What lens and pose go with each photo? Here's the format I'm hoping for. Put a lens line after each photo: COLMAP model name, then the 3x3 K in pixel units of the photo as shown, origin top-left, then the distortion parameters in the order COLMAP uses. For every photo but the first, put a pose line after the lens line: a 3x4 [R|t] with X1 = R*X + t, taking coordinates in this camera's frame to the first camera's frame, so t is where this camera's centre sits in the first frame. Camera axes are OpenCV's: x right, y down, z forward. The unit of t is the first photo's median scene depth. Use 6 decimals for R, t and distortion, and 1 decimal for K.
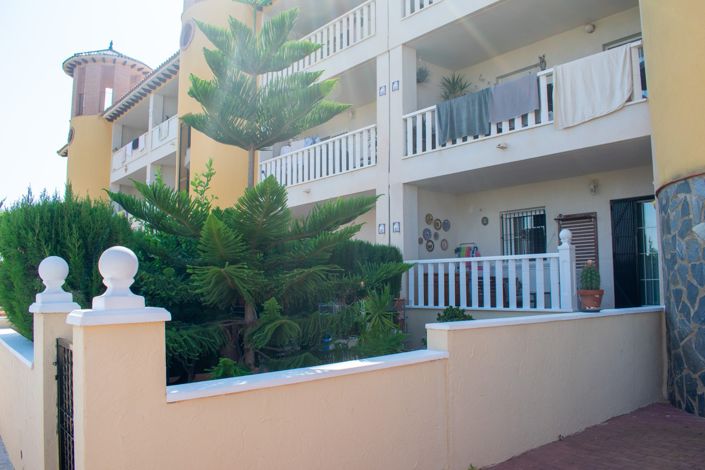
lens RADIAL K [[567.0, 0, 352.5], [0, 567.0, 235.0], [0, 0, 1]] dist [-0.086936, 0.006769]
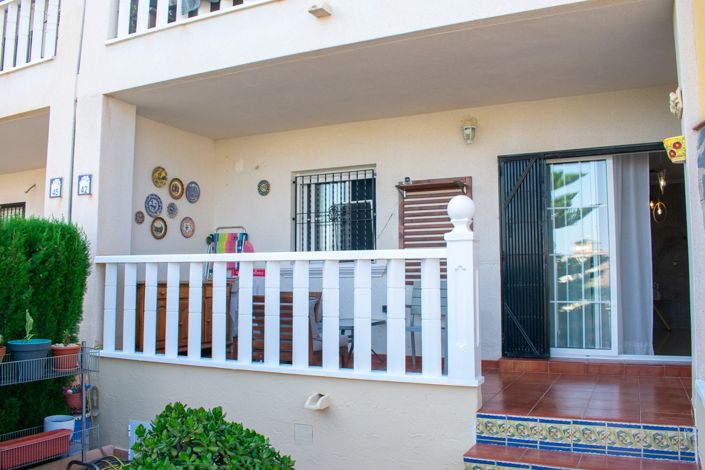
lens RADIAL K [[589.9, 0, 352.5], [0, 589.9, 235.0], [0, 0, 1]] dist [-0.091708, -0.000254]
pose [[0.915379, 0.039226, 0.400677, 0.100168], [-0.043247, 0.999064, 0.000995, 0.020298], [-0.400263, -0.018239, 0.916219, 0.513806]]
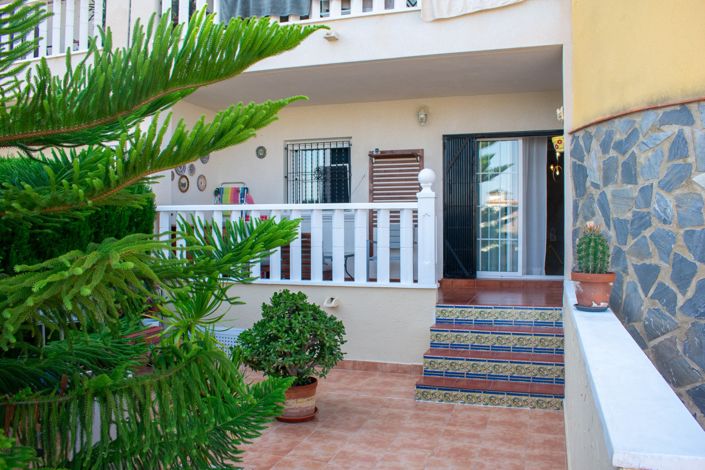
lens RADIAL K [[589.9, 0, 352.5], [0, 589.9, 235.0], [0, 0, 1]] dist [-0.091708, -0.000254]
pose [[0.851169, 0.001464, 0.524890, -0.063618], [-0.053298, 0.995069, 0.083653, 0.012863], [-0.522179, -0.099178, 0.847049, 0.360402]]
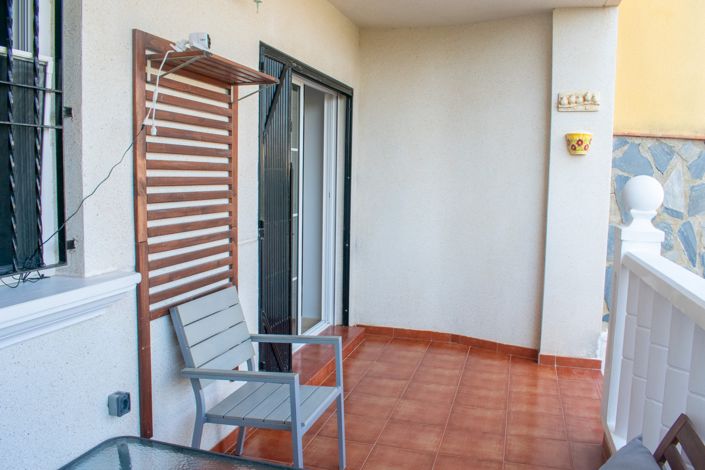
lens RADIAL K [[565.2, 0, 337.7], [0, 565.2, 234.7], [0, 0, 1]] dist [-0.090888, 0.015620]
pose [[-0.524493, -0.085465, 0.847115, 0.169799], [-0.091473, 0.994847, 0.043734, 0.021206], [-0.846487, -0.054549, -0.529608, 1.088381]]
